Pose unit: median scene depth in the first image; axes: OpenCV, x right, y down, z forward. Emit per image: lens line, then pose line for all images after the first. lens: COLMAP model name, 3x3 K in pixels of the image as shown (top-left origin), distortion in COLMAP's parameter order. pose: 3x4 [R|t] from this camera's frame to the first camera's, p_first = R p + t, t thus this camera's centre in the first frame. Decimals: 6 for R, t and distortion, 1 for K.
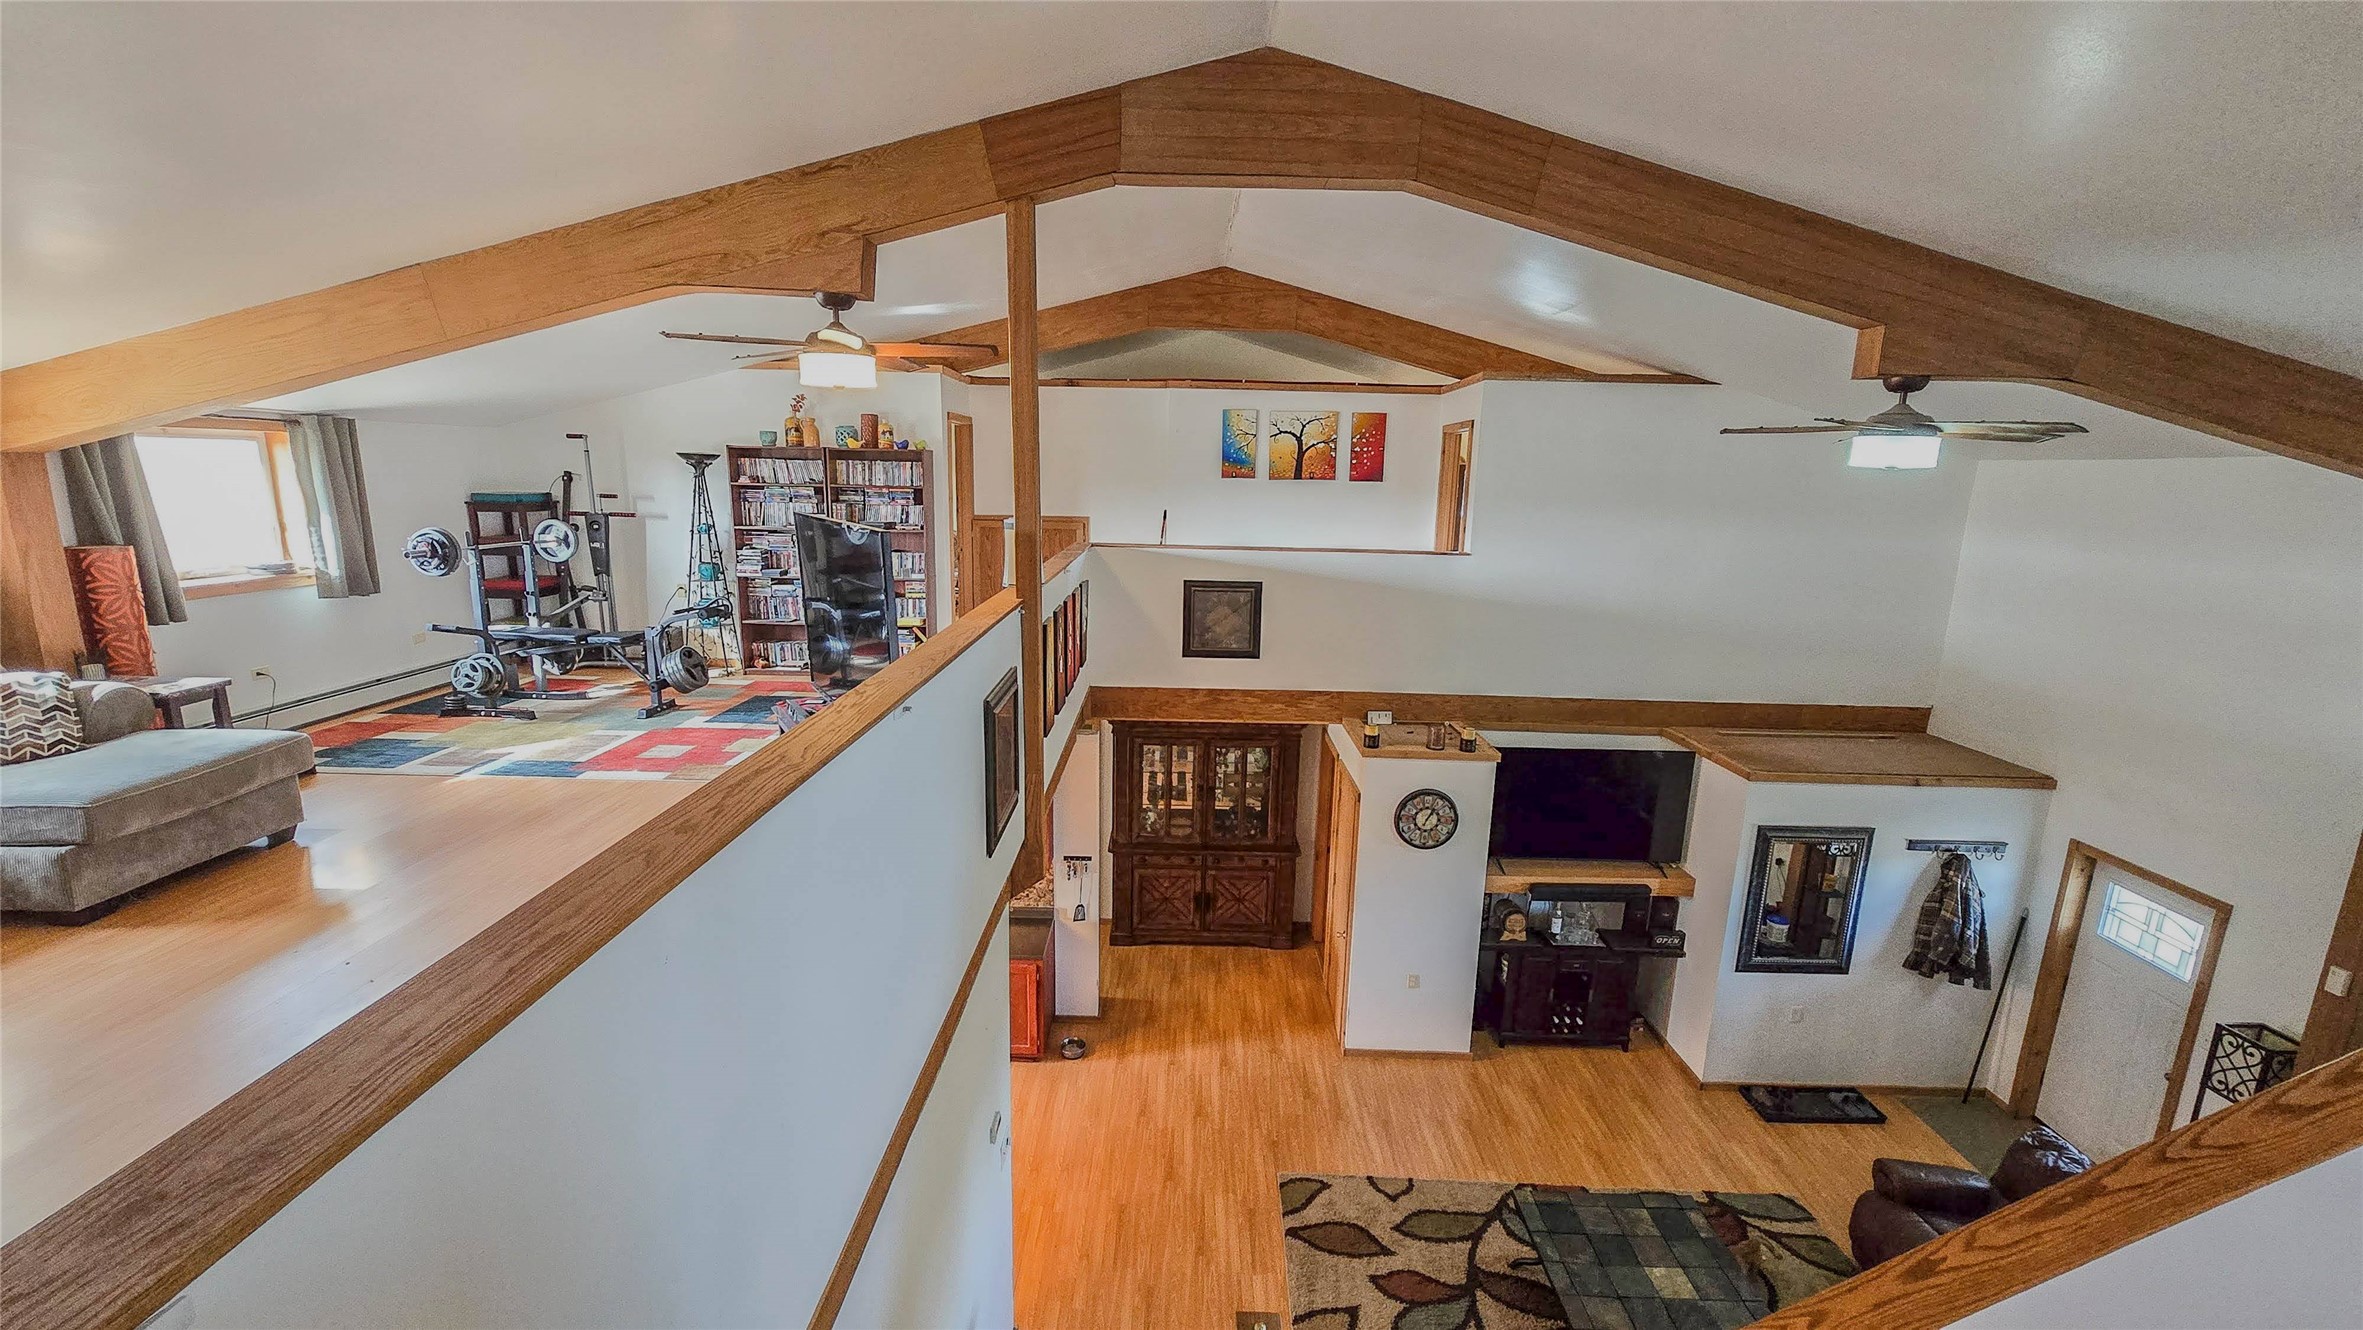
lens RADIAL K [[968.0, 0, 1180.5], [0, 968.0, 672.2], [0, 0, 1]] dist [-0.006769, 0.001759]
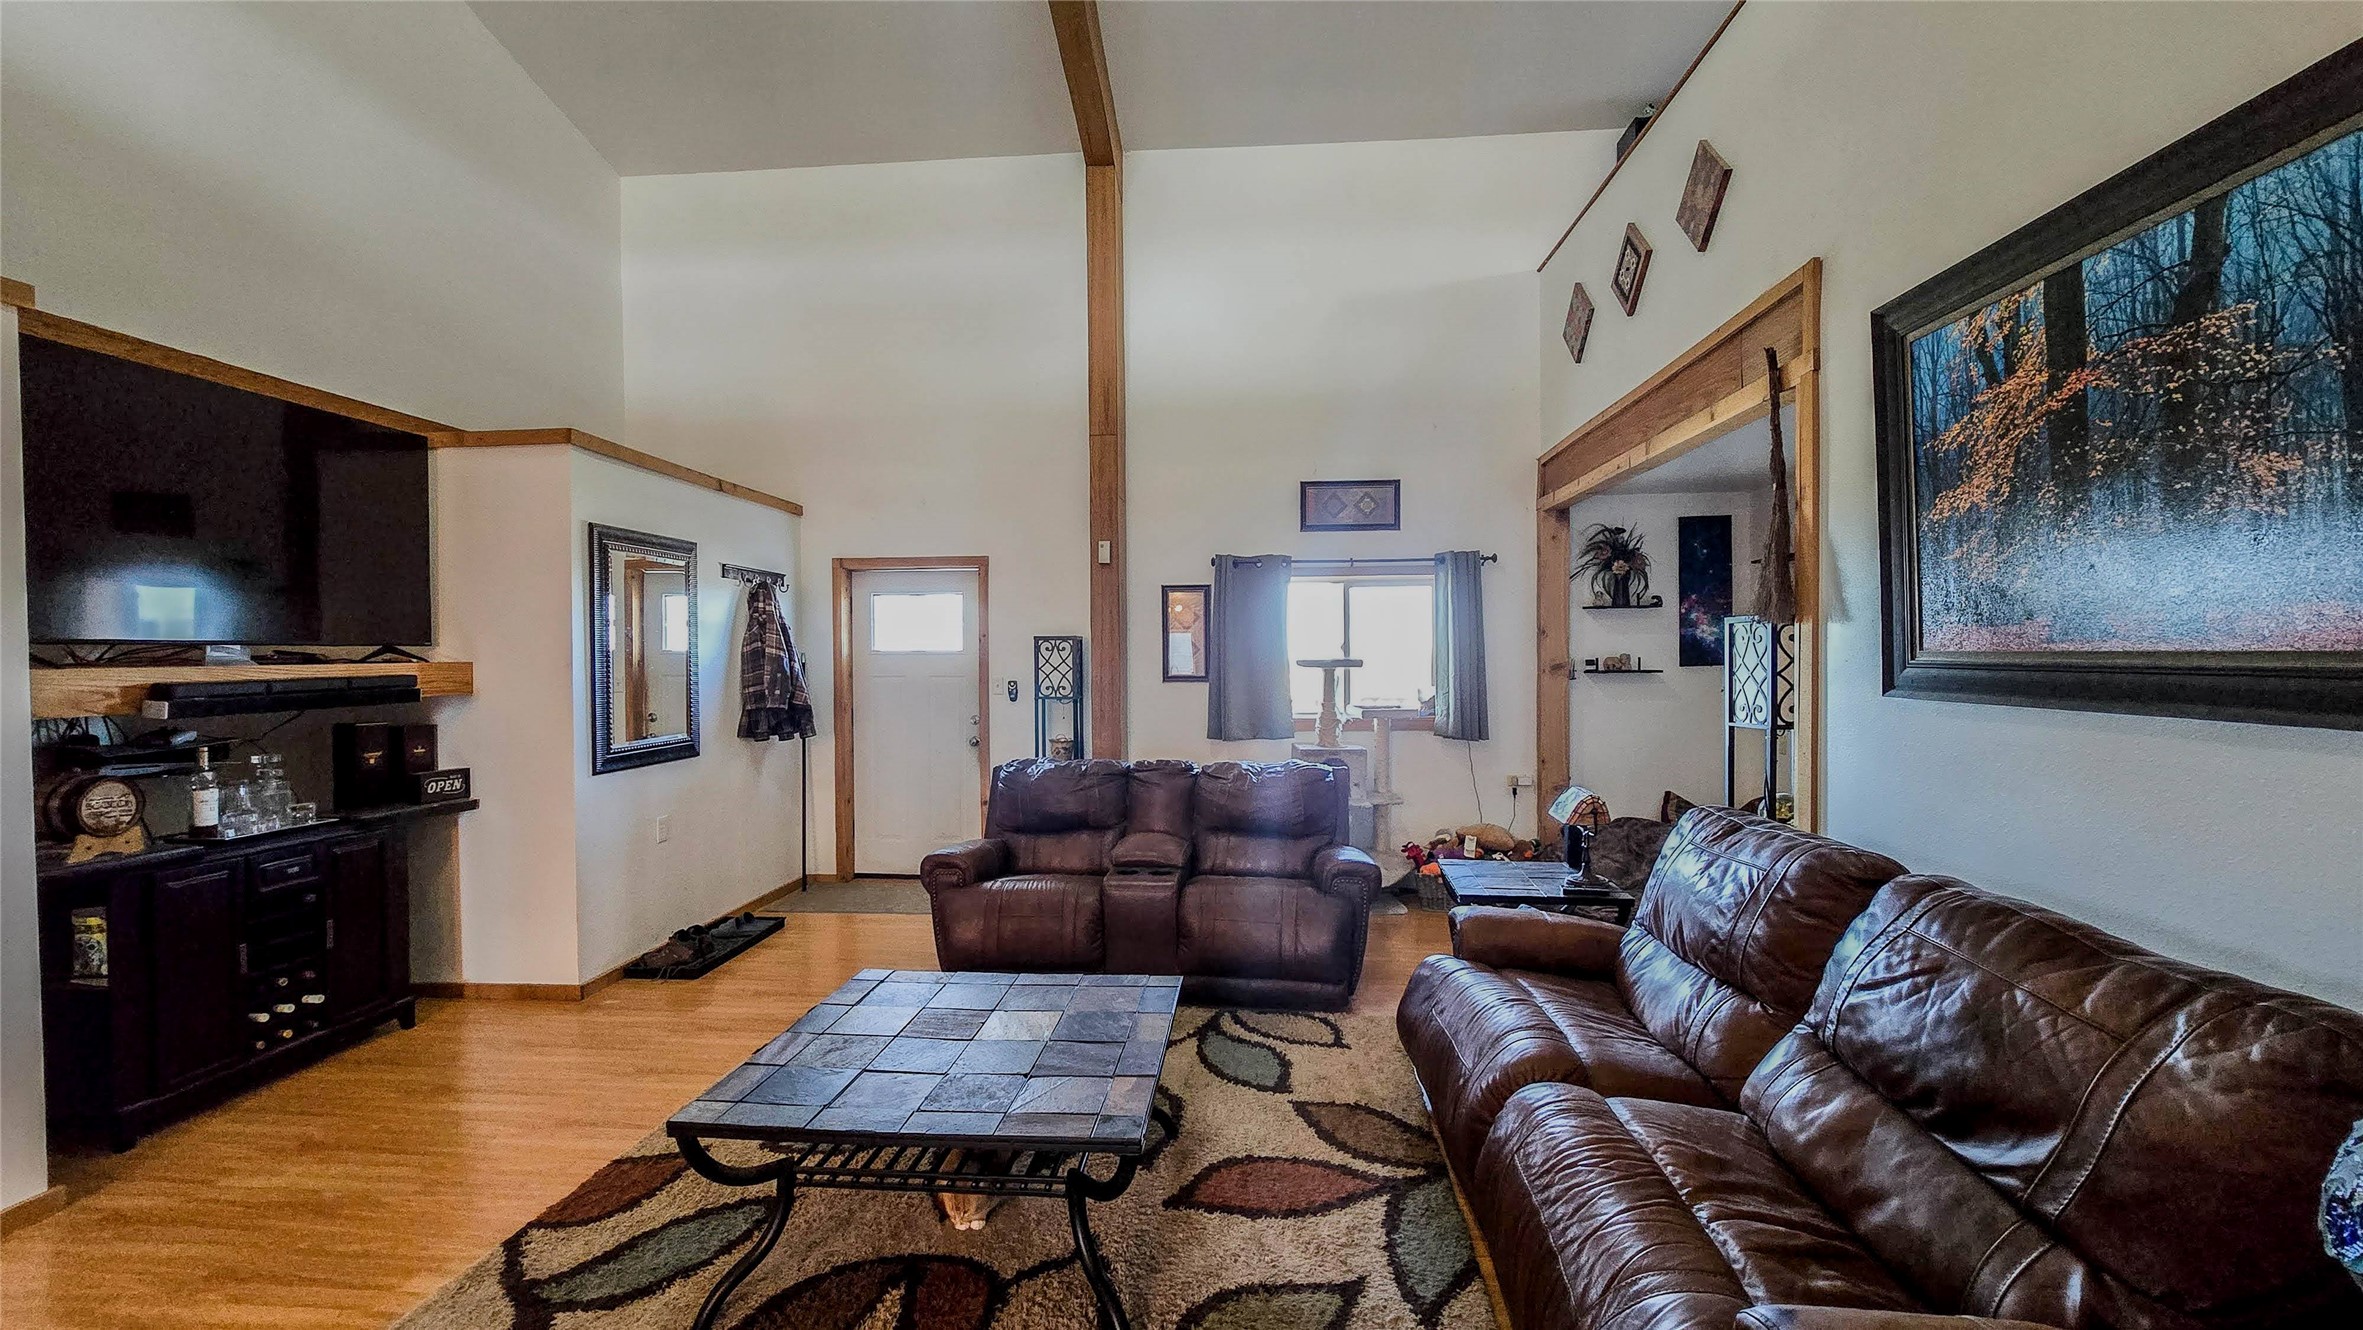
lens RADIAL K [[968.0, 0, 1176.0], [0, 968.0, 671.8], [0, 0, 1]] dist [-0.006769, 0.001759]
pose [[0.075658, -0.044419, 0.996144, -0.006676], [0.213202, 0.976625, 0.027355, 0.305173], [-0.974074, 0.210310, 0.083360, 0.568560]]
